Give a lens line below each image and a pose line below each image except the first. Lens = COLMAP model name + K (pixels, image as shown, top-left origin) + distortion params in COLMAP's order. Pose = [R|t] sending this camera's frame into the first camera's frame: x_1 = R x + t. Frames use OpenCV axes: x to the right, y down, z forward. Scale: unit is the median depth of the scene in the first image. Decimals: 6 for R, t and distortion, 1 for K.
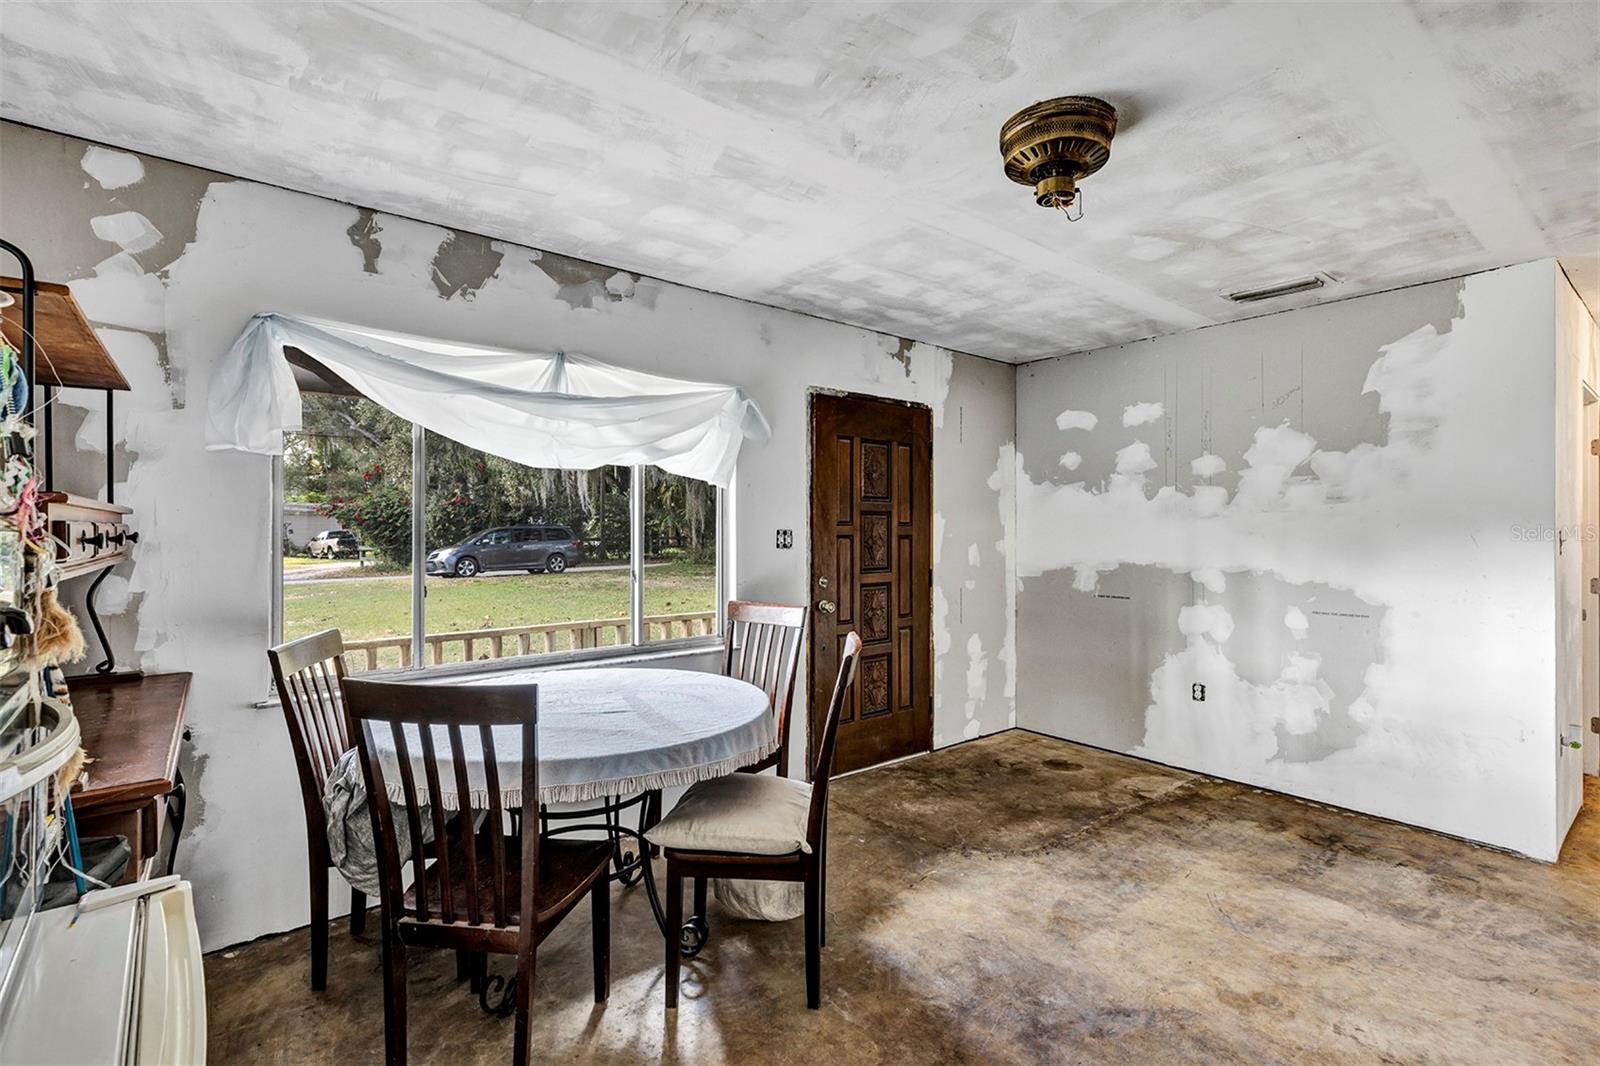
lens RADIAL K [[724.3, 0, 789.3], [0, 724.3, 531.0], [0, 0, 1]] dist [0.008186, 0.000295]
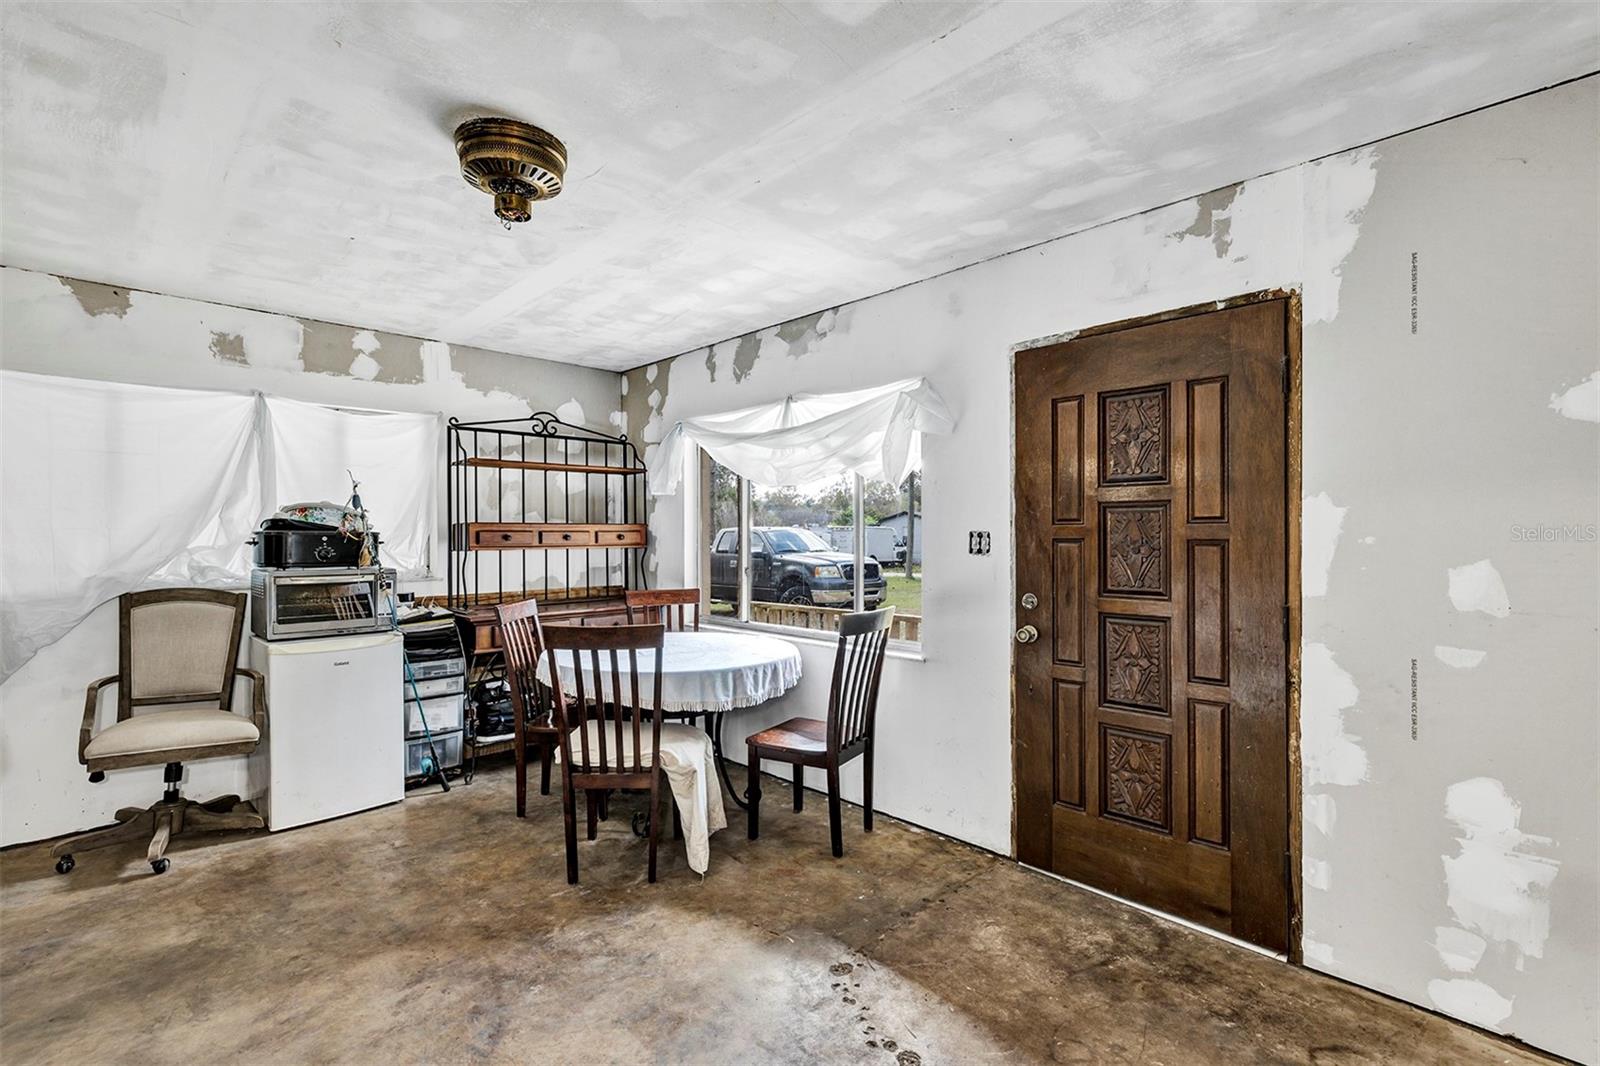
lens RADIAL K [[724.3, 0, 789.8], [0, 724.3, 538.8], [0, 0, 1]] dist [0.008186, 0.000295]
pose [[0.103084, 0.006531, -0.994651, 0.834848], [0.003030, 0.999972, 0.006880, 0.000248], [0.994668, -0.003723, 0.103062, 0.741159]]
